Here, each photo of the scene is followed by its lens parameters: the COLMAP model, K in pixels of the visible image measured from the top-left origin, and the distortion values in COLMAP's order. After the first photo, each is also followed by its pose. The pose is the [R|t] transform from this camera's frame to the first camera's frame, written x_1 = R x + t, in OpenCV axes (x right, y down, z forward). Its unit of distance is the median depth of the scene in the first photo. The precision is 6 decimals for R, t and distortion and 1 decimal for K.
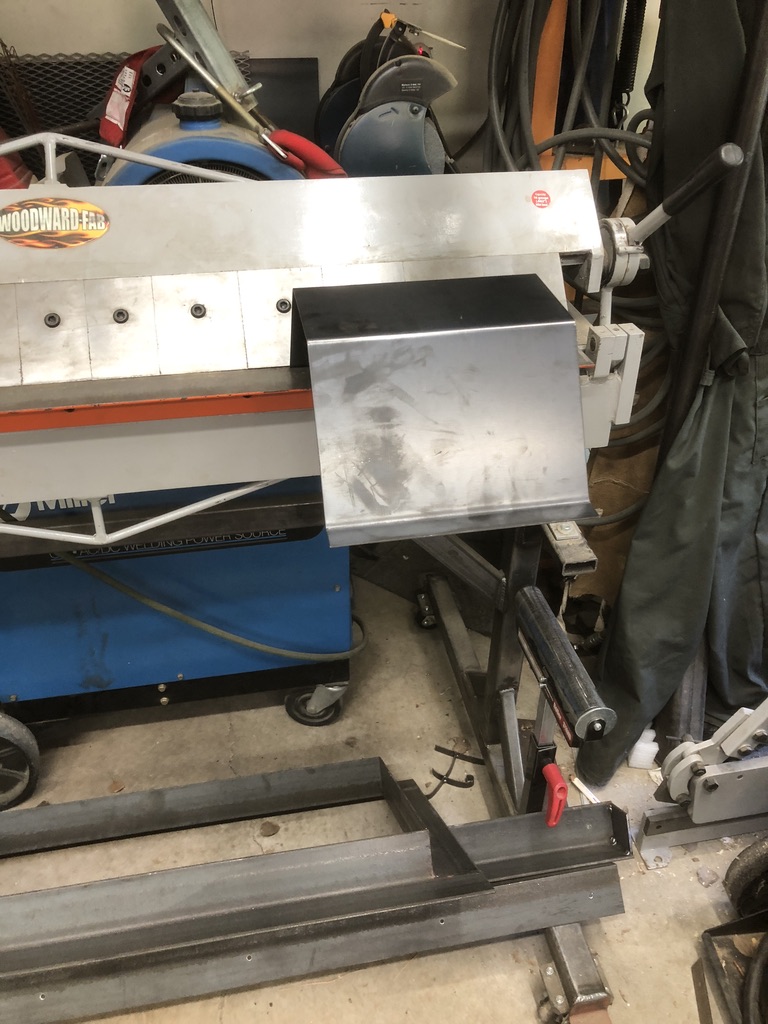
lens RADIAL K [[842.2, 0, 382.5], [0, 842.2, 513.1], [0, 0, 1]] dist [0.015209, 0.002476]
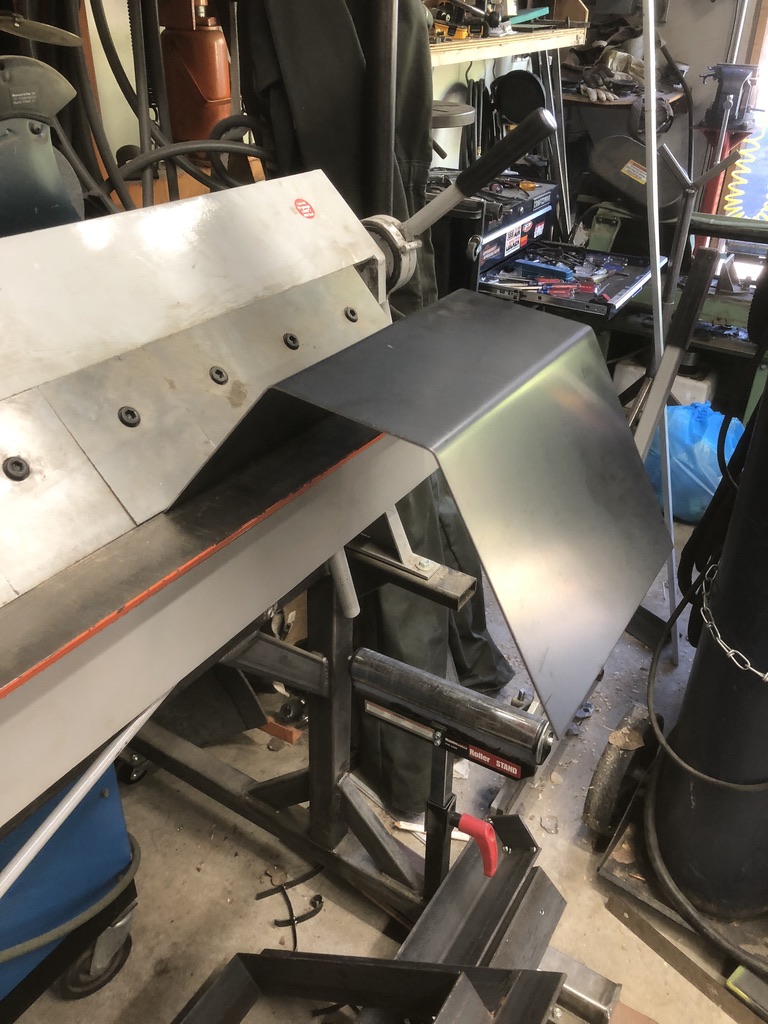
lens RADIAL K [[842.2, 0, 392.5], [0, 842.2, 505.0], [0, 0, 1]] dist [0.015209, 0.002476]
pose [[0.672347, -0.370255, 0.640985, -0.240835], [0.404893, 0.908849, 0.100278, -0.097832], [-0.619686, 0.192109, 0.760975, 0.234490]]
